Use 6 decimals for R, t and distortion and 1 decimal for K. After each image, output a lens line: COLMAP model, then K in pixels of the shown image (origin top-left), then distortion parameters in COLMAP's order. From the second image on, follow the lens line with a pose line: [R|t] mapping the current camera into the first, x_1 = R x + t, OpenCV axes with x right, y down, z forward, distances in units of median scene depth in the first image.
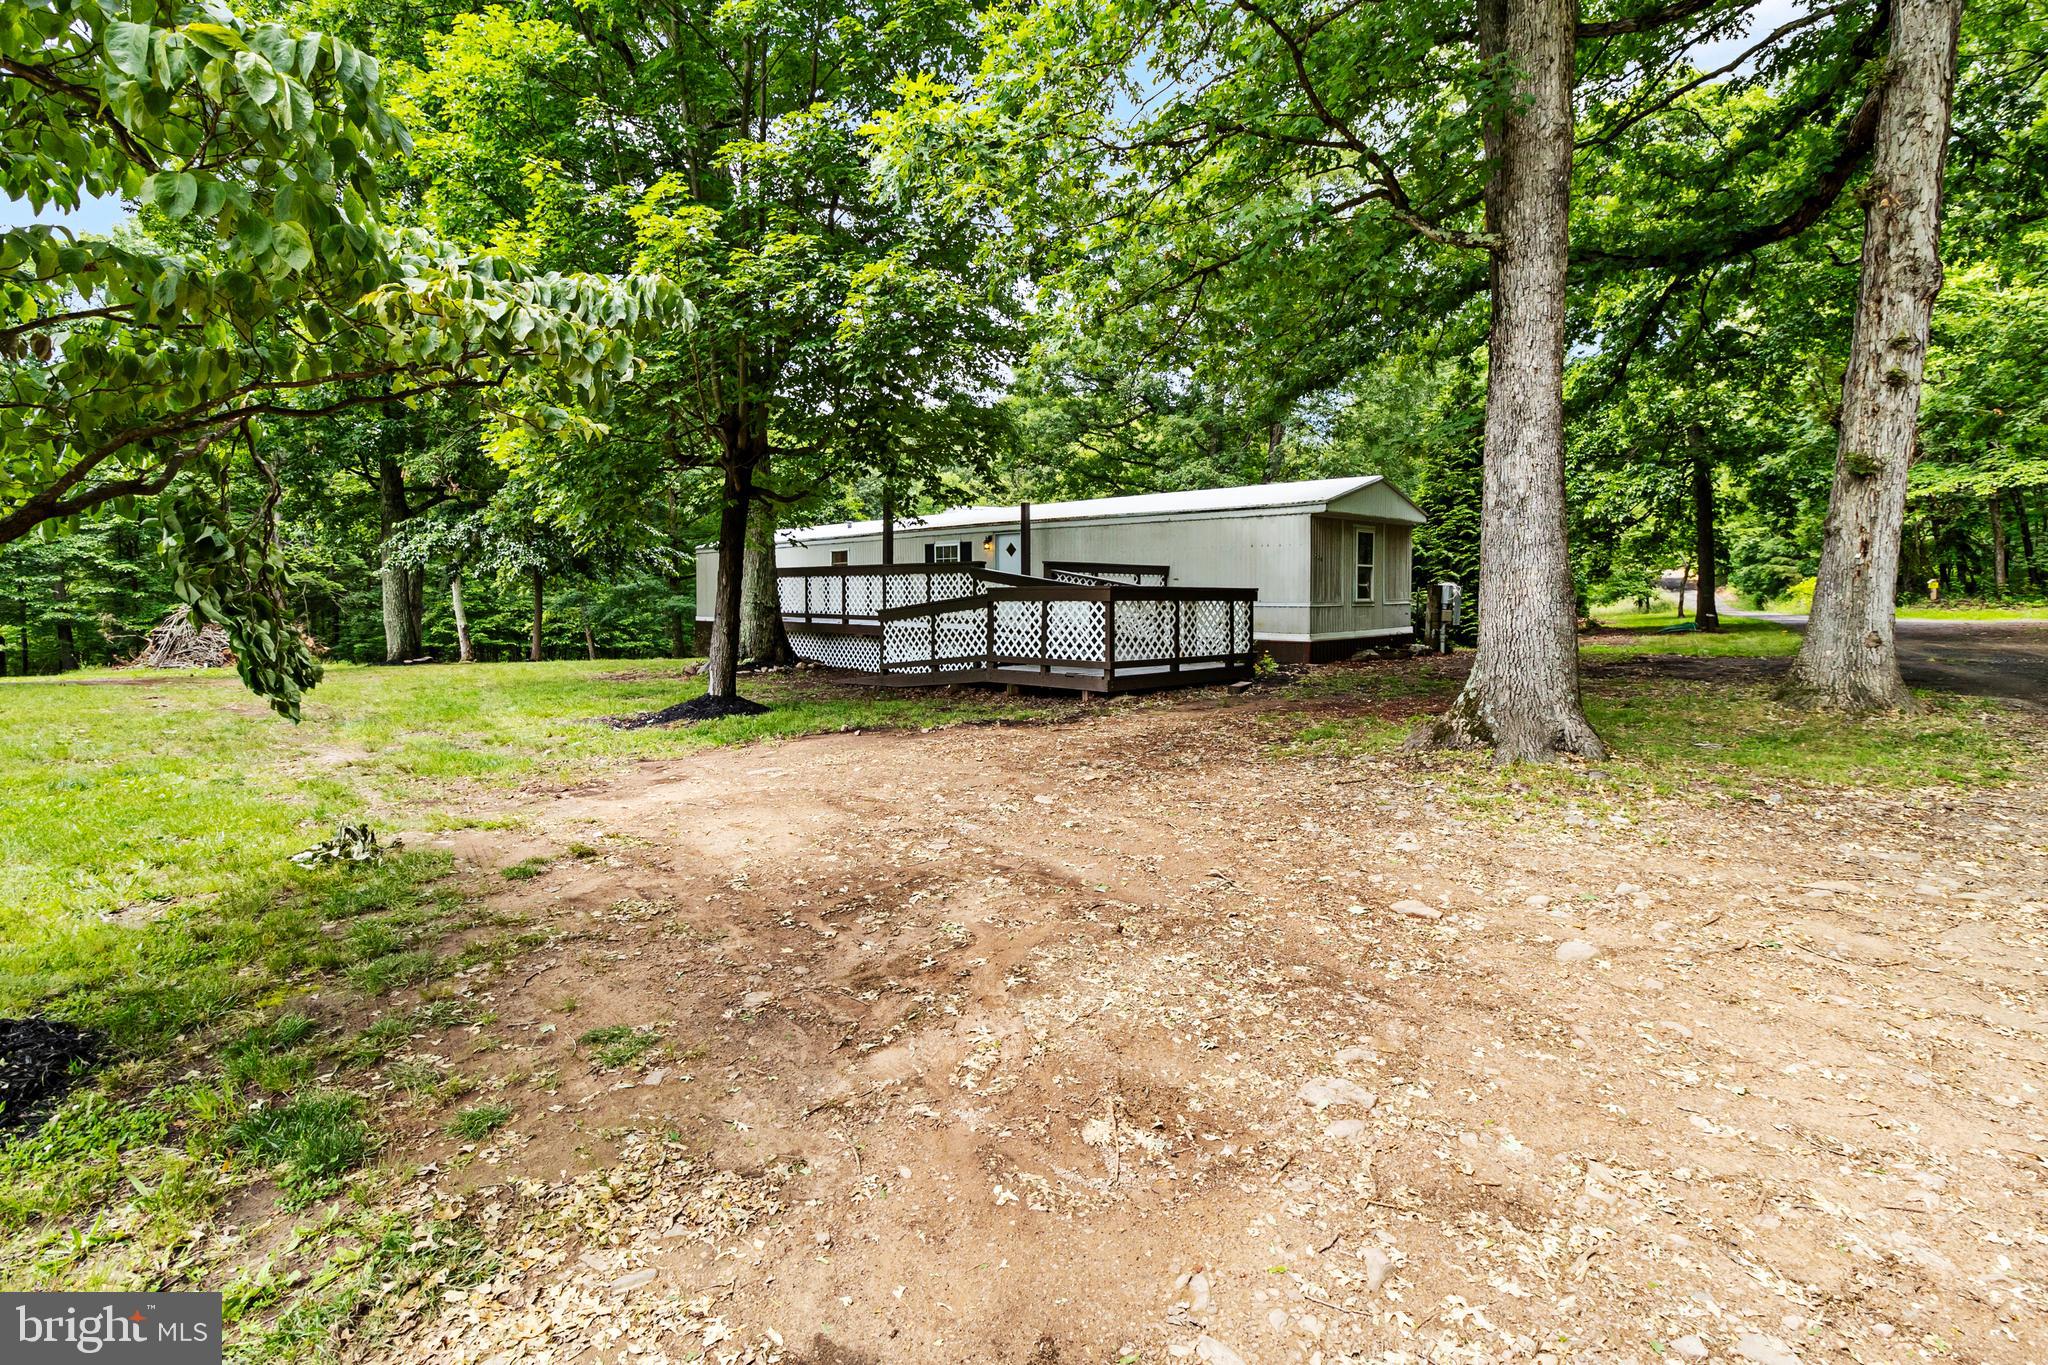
lens RADIAL K [[990.3, 0, 1014.7], [0, 990.3, 614.8], [0, 0, 1]] dist [0.001105, 0.000048]
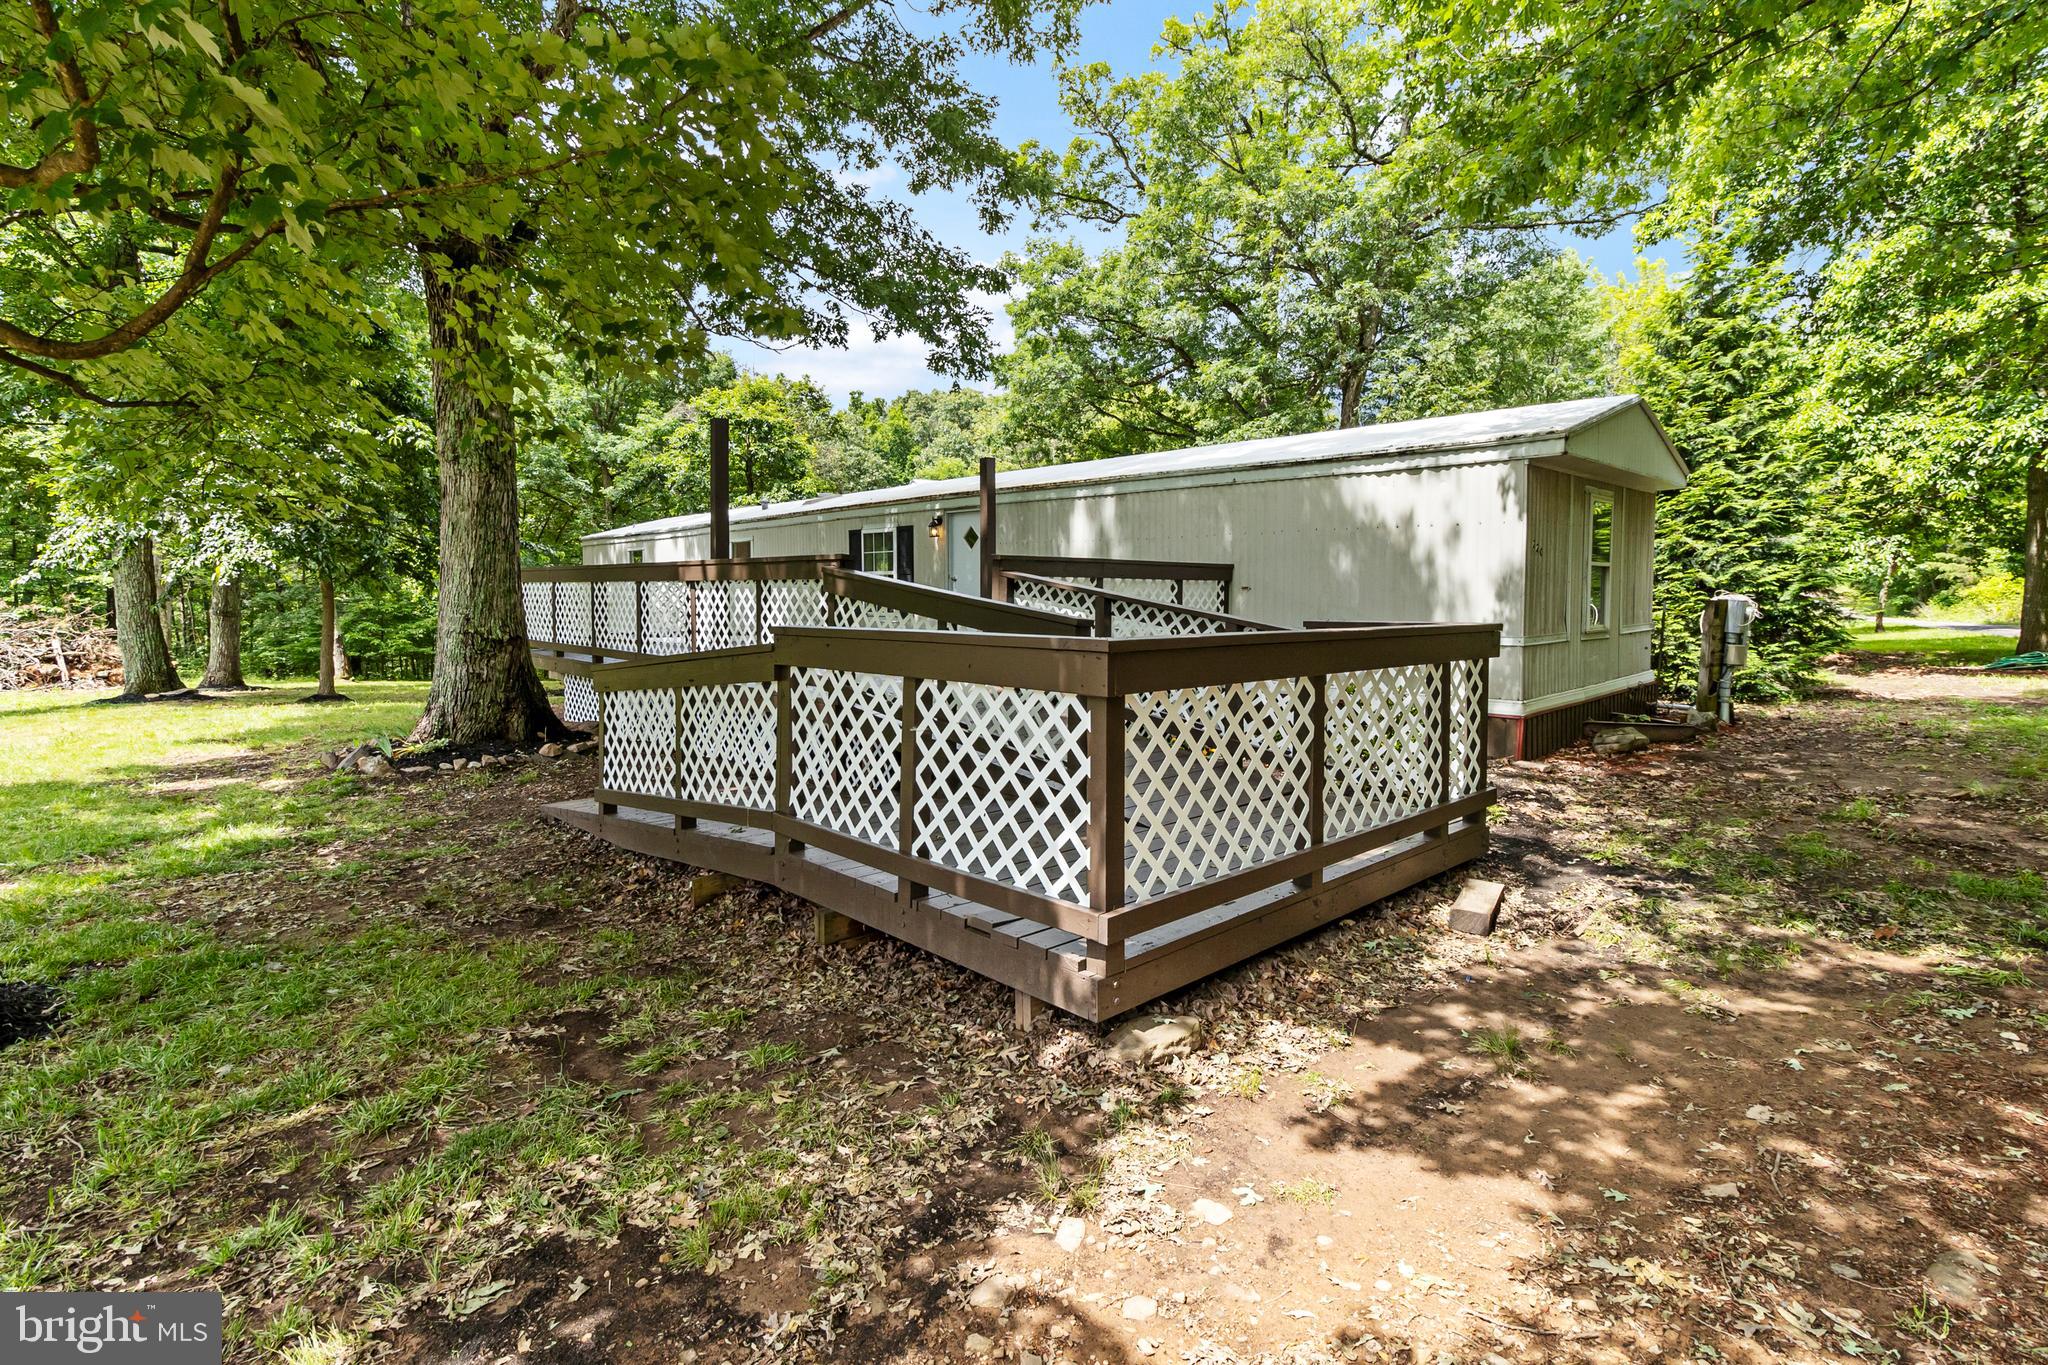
lens RADIAL K [[972.7, 0, 1023.0], [0, 972.7, 649.2], [0, 0, 1]] dist [-0.004876, -0.000212]
pose [[0.999821, 0.002238, -0.018787, 0.049774], [-0.001484, 0.999197, 0.040032, -0.024198], [0.018862, -0.039996, 0.999022, 0.468425]]
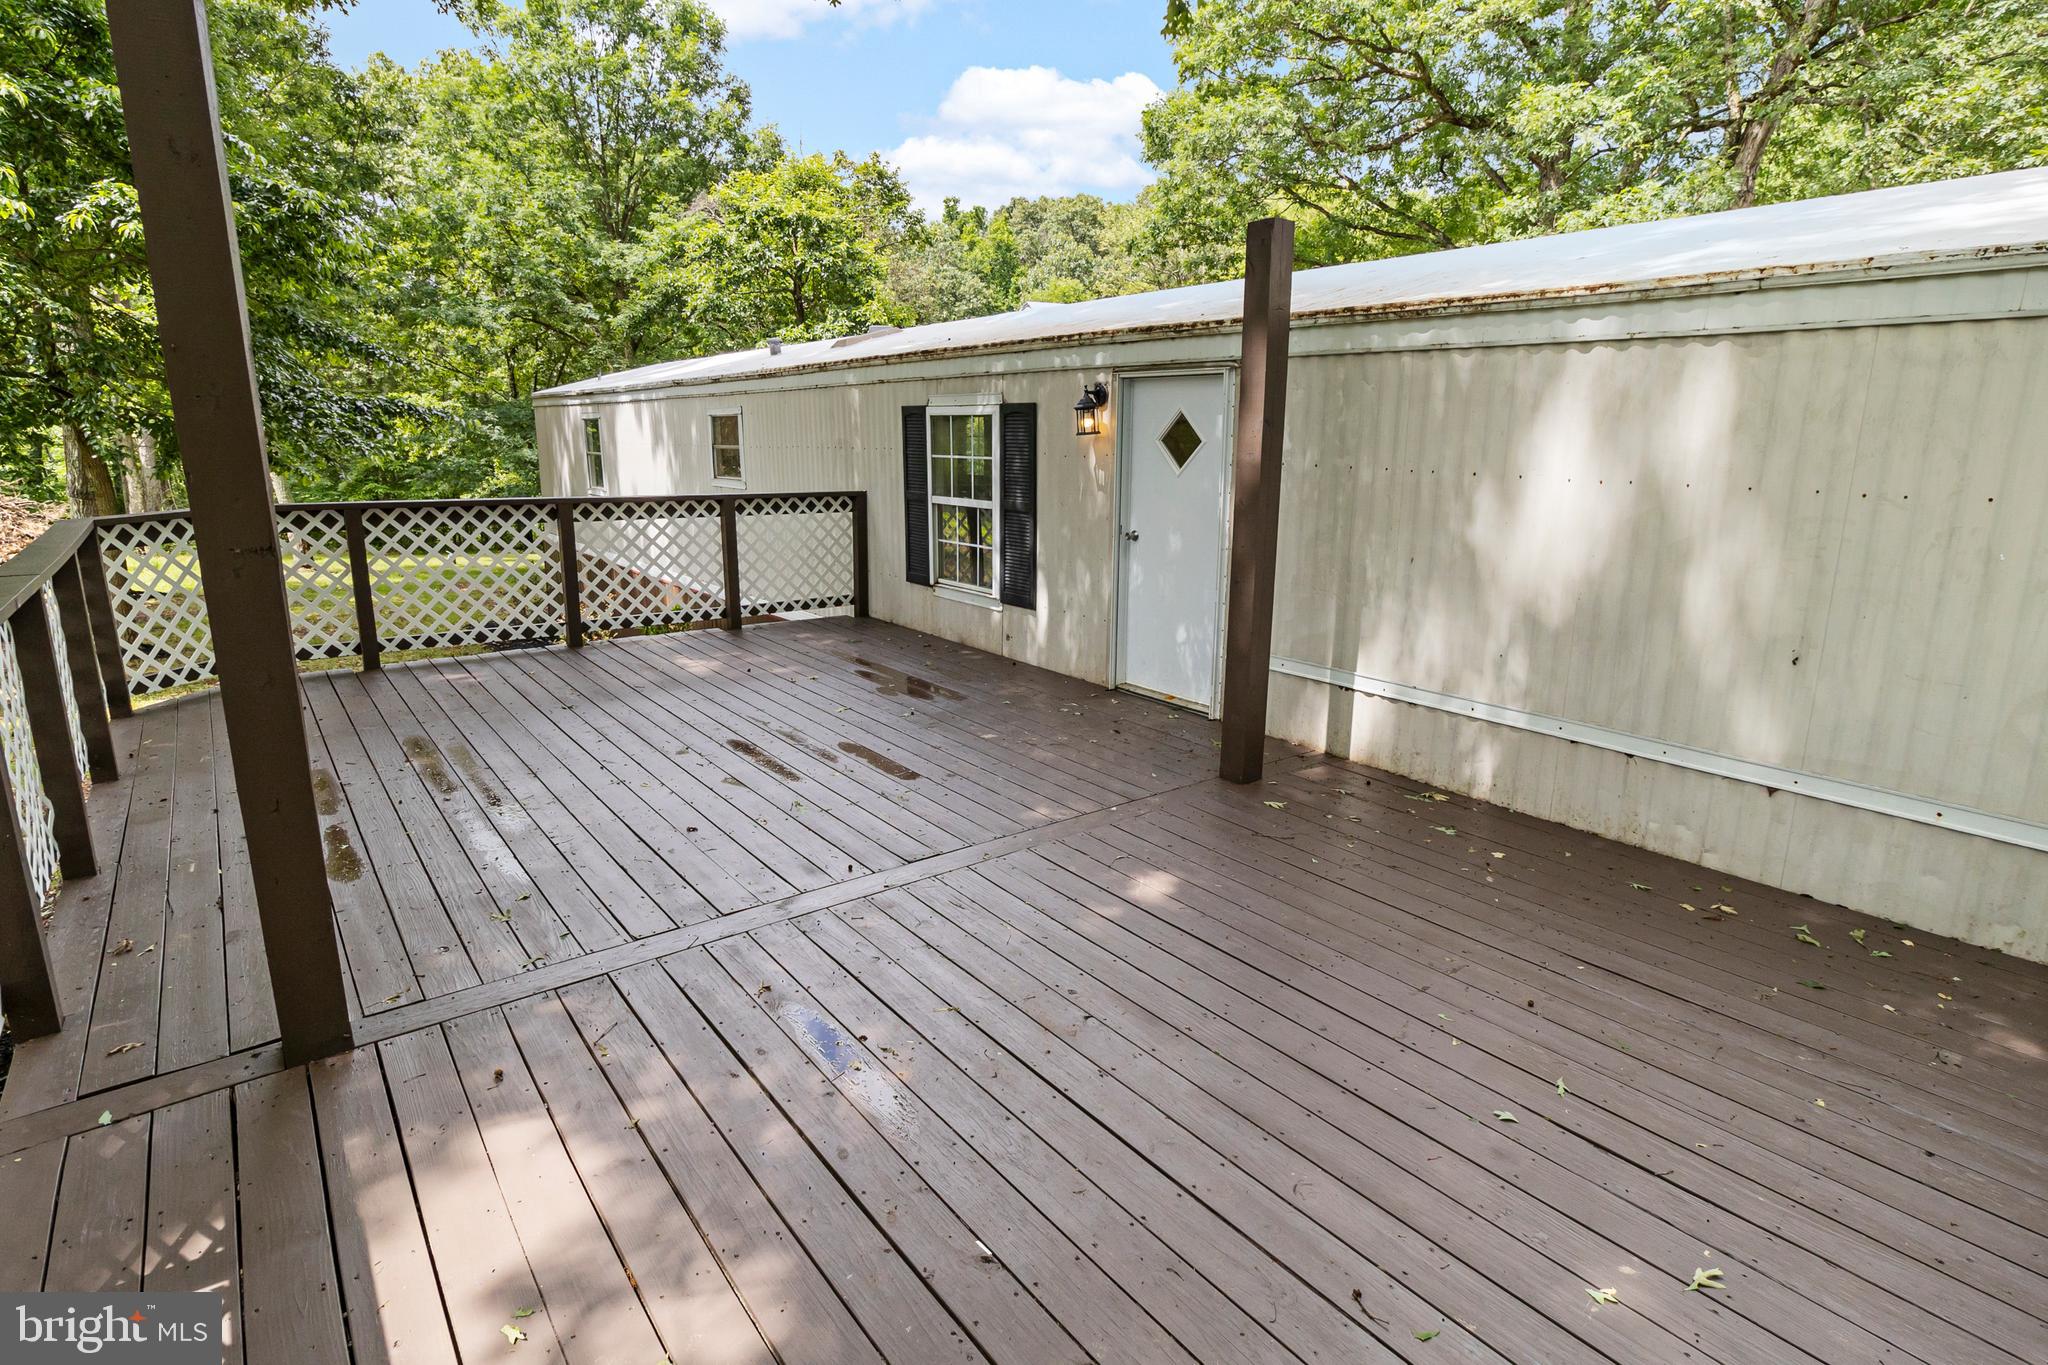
lens RADIAL K [[1012.6, 0, 1026.3], [0, 1012.6, 645.3], [0, 0, 1]] dist [0.005526, 0.001137]
pose [[0.992848, 0.035729, -0.113916, -0.013754], [-0.013811, 0.982136, 0.187667, -0.075657], [0.118586, -0.184751, 0.975605, 0.889296]]
